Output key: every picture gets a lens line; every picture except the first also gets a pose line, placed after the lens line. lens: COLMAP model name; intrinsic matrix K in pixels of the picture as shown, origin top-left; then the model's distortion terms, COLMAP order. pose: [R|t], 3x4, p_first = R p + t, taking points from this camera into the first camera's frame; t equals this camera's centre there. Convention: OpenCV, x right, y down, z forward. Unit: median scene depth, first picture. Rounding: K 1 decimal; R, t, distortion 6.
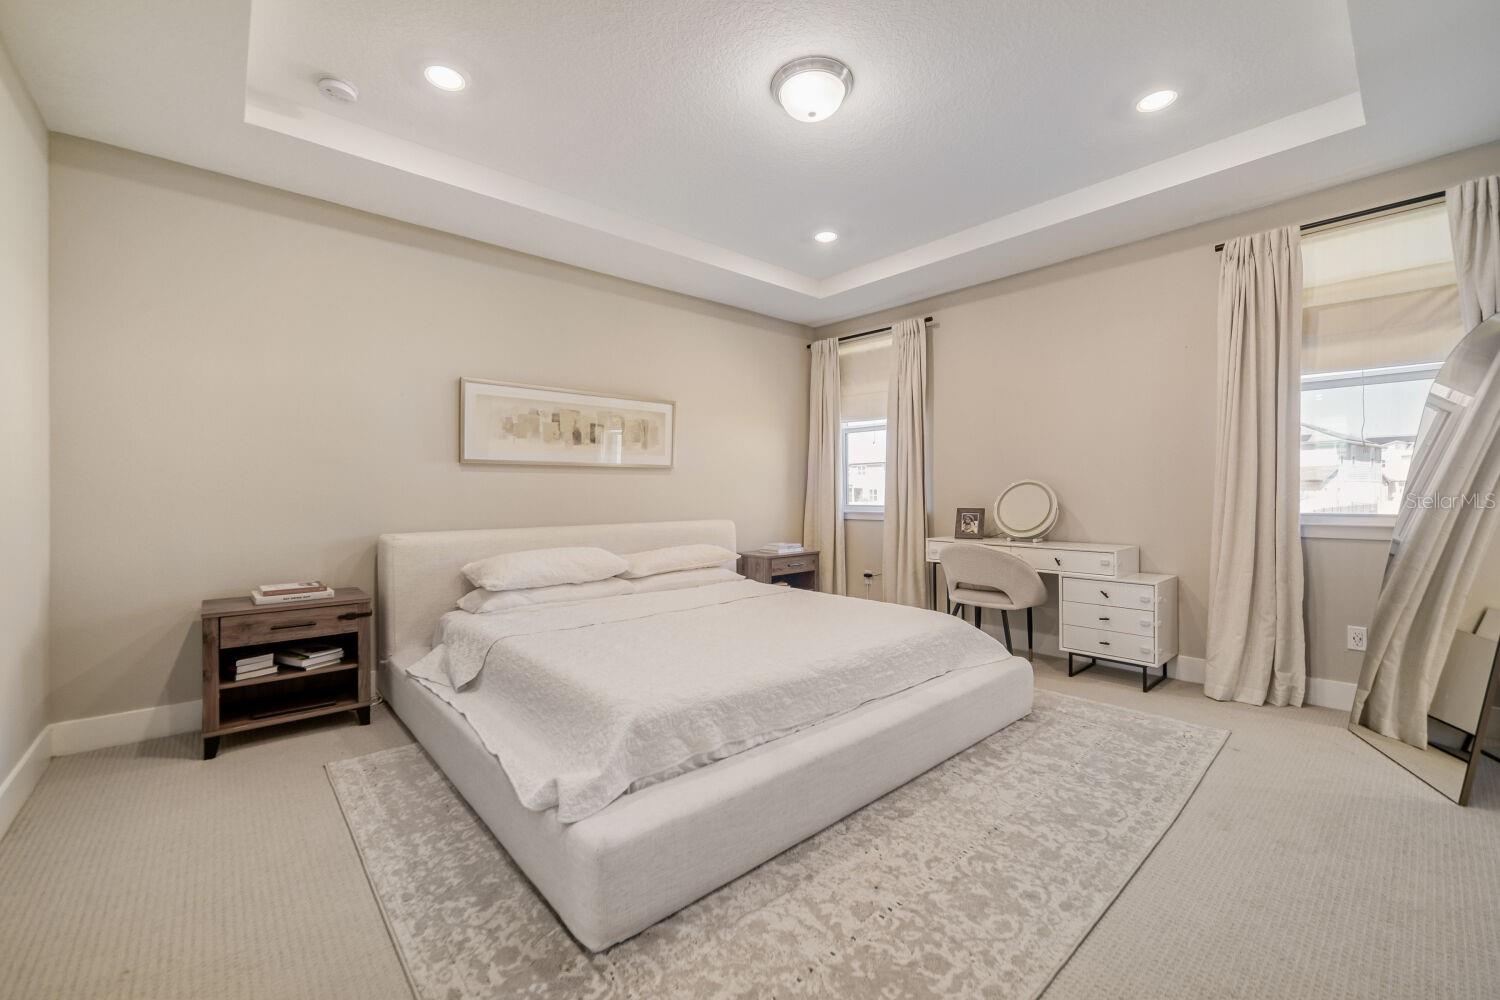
lens RADIAL K [[606.2, 0, 736.3], [0, 606.2, 485.2], [0, 0, 1]] dist [-0.002840, -0.000175]
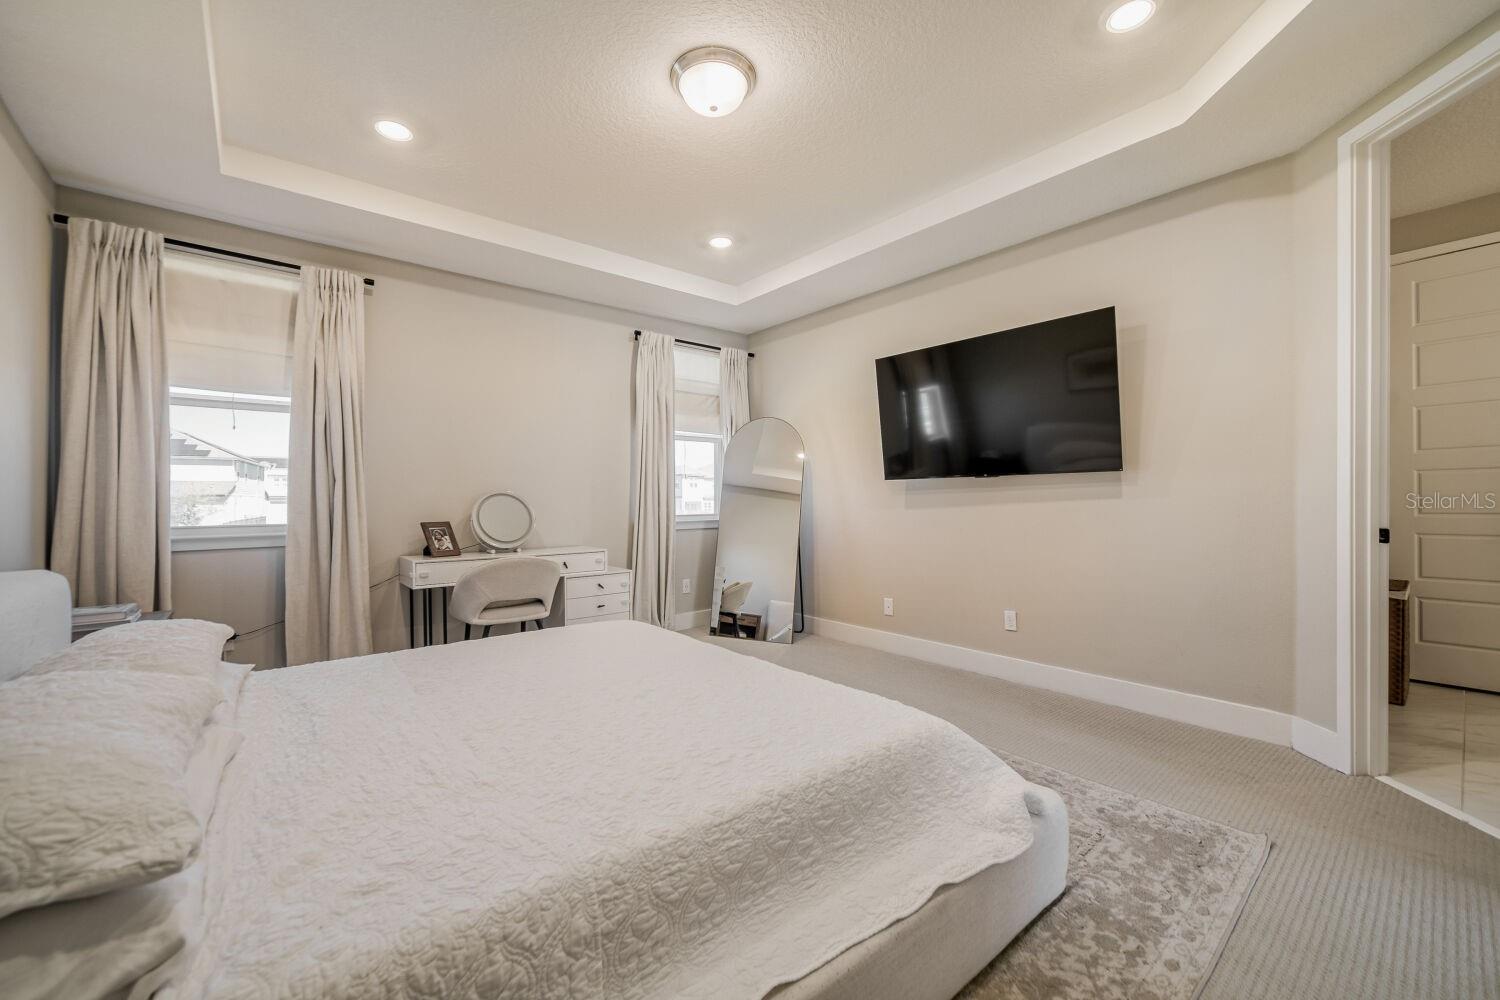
lens RADIAL K [[599.7, 0, 750.0], [0, 599.7, 500.0], [0, 0, 1]] dist [-0.007699, 0.000345]
pose [[0.016001, 0.004332, 0.999863, -0.822121], [-0.004278, 0.999982, -0.004264, 0.013985], [-0.999863, -0.004209, 0.016019, 0.927967]]
